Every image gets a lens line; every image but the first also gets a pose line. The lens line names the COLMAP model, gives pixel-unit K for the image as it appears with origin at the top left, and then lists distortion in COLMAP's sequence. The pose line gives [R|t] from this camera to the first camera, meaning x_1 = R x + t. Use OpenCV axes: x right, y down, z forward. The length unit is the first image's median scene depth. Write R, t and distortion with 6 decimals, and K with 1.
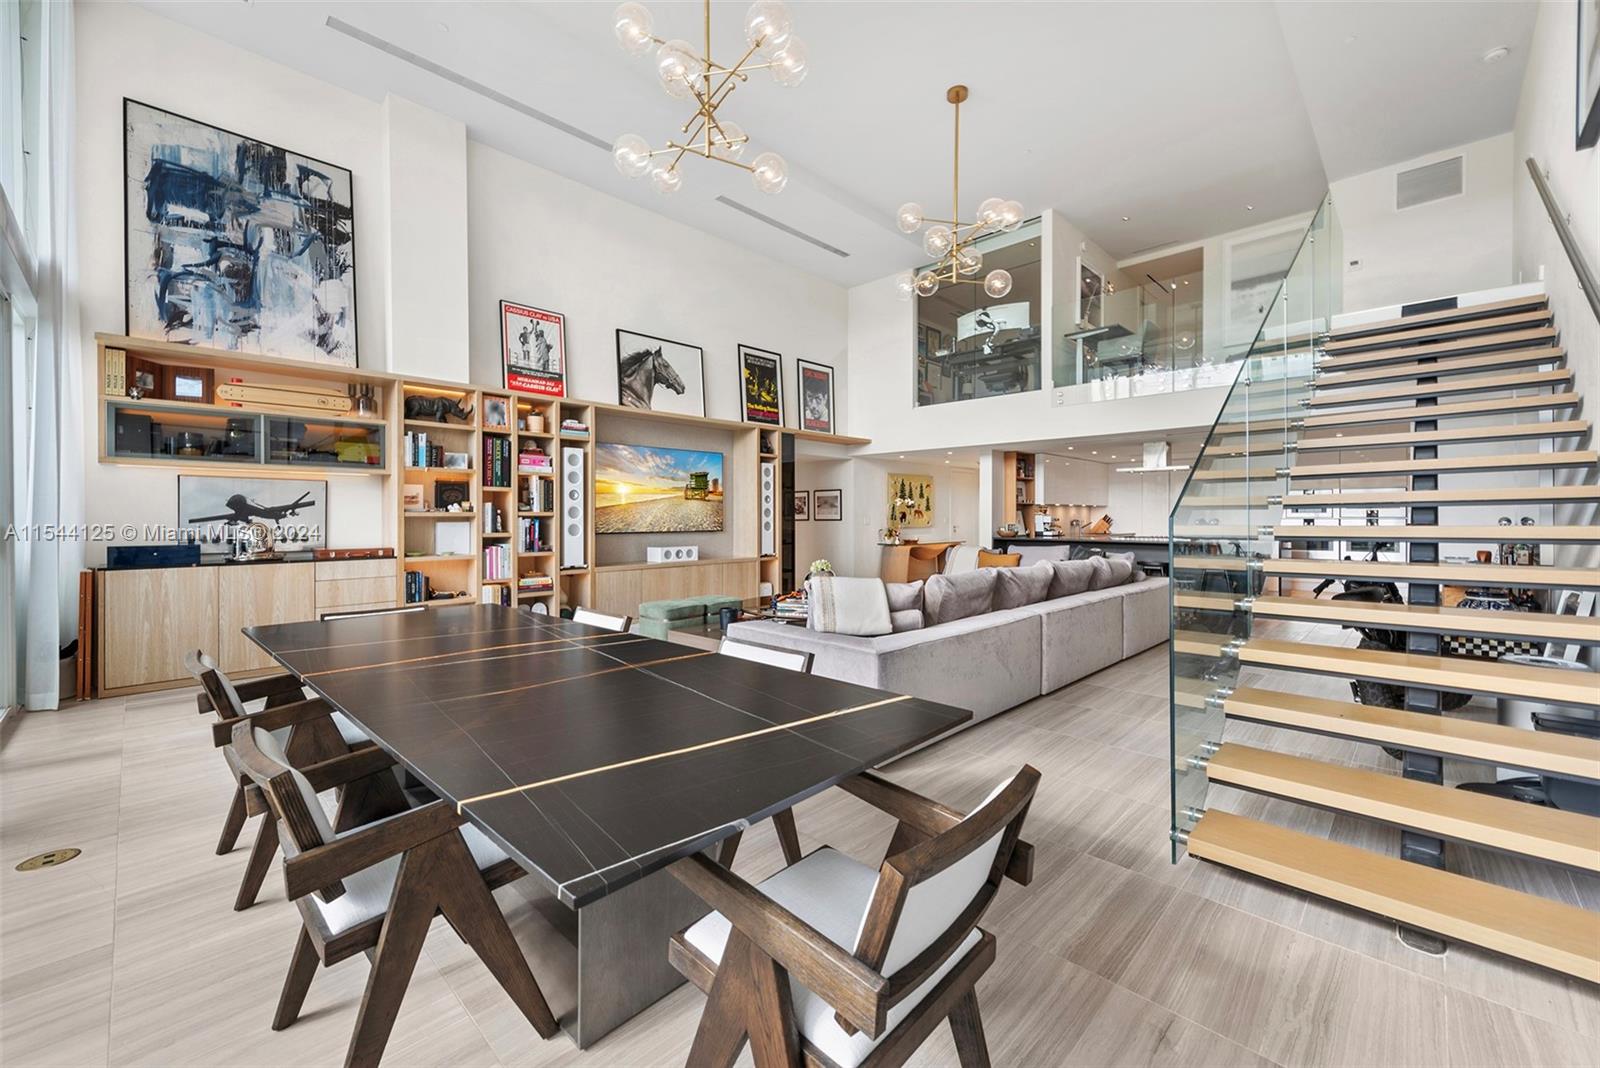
lens RADIAL K [[639.9, 0, 793.2], [0, 639.9, 505.5], [0, 0, 1]] dist [-0.007839, -0.000600]
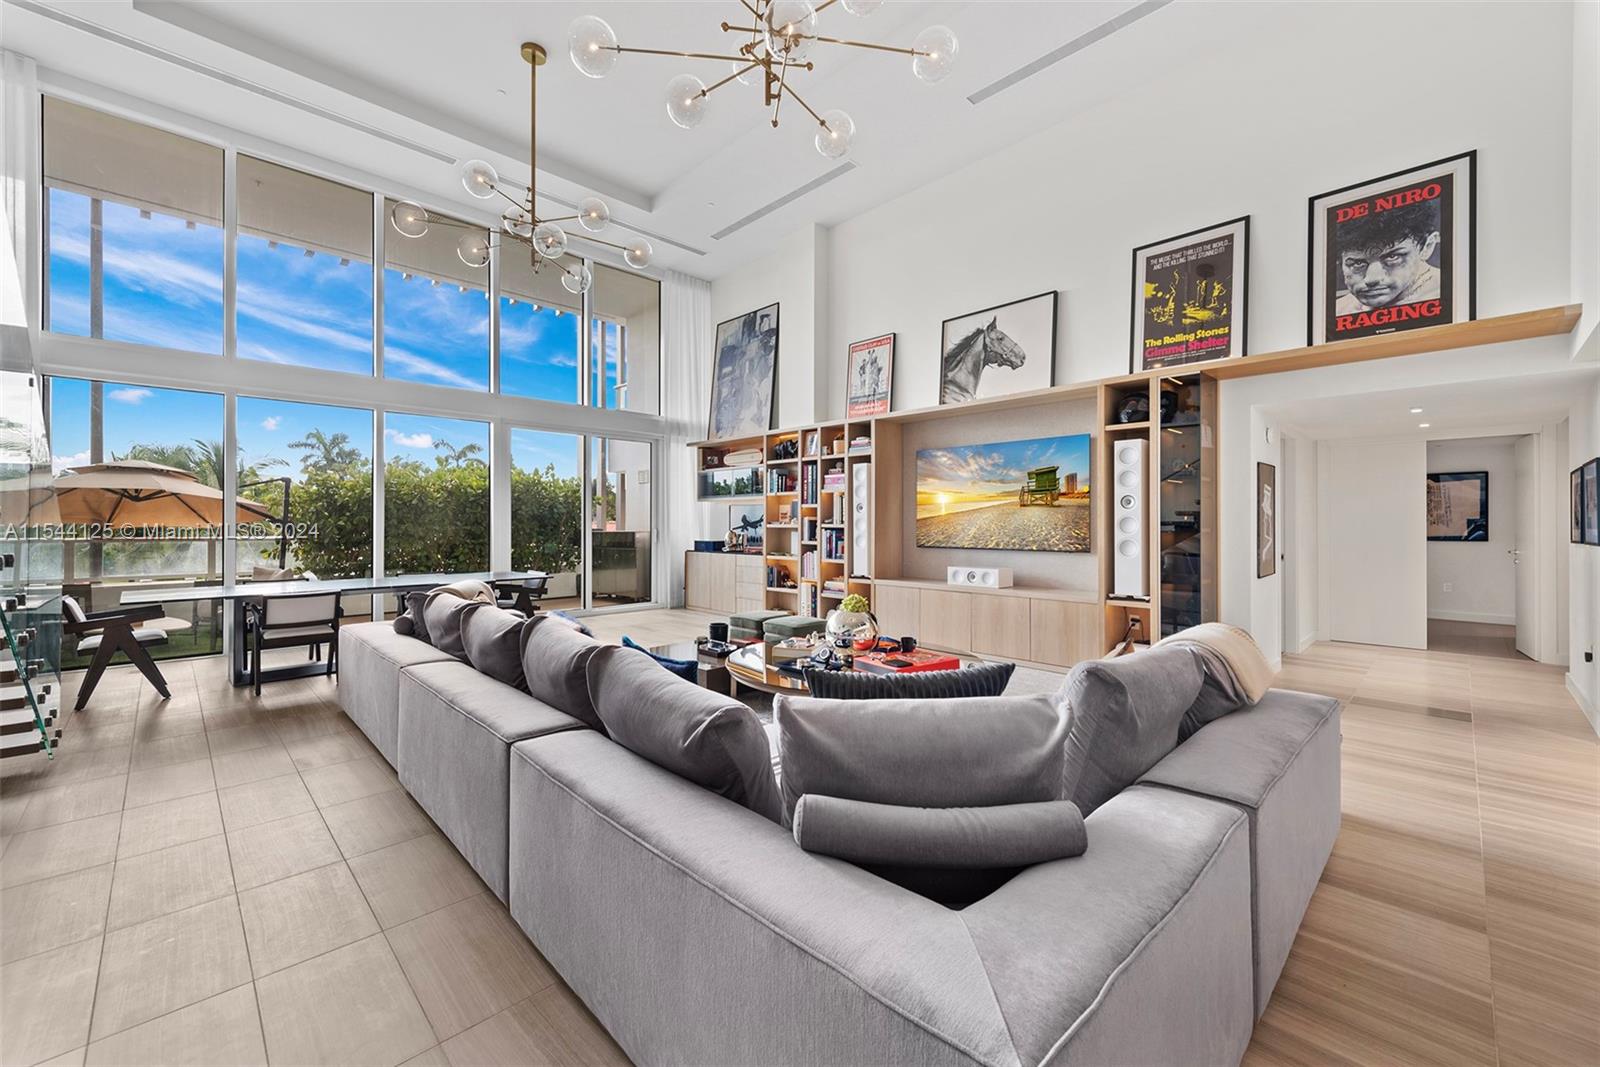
lens RADIAL K [[639.9, 0, 793.2], [0, 639.9, 505.0], [0, 0, 1]] dist [-0.007839, -0.000600]
pose [[-0.037114, -0.022465, -0.999059, 0.625219], [0.021355, 0.999501, -0.023268, 0.000313], [0.999083, -0.022198, -0.036616, 0.808725]]
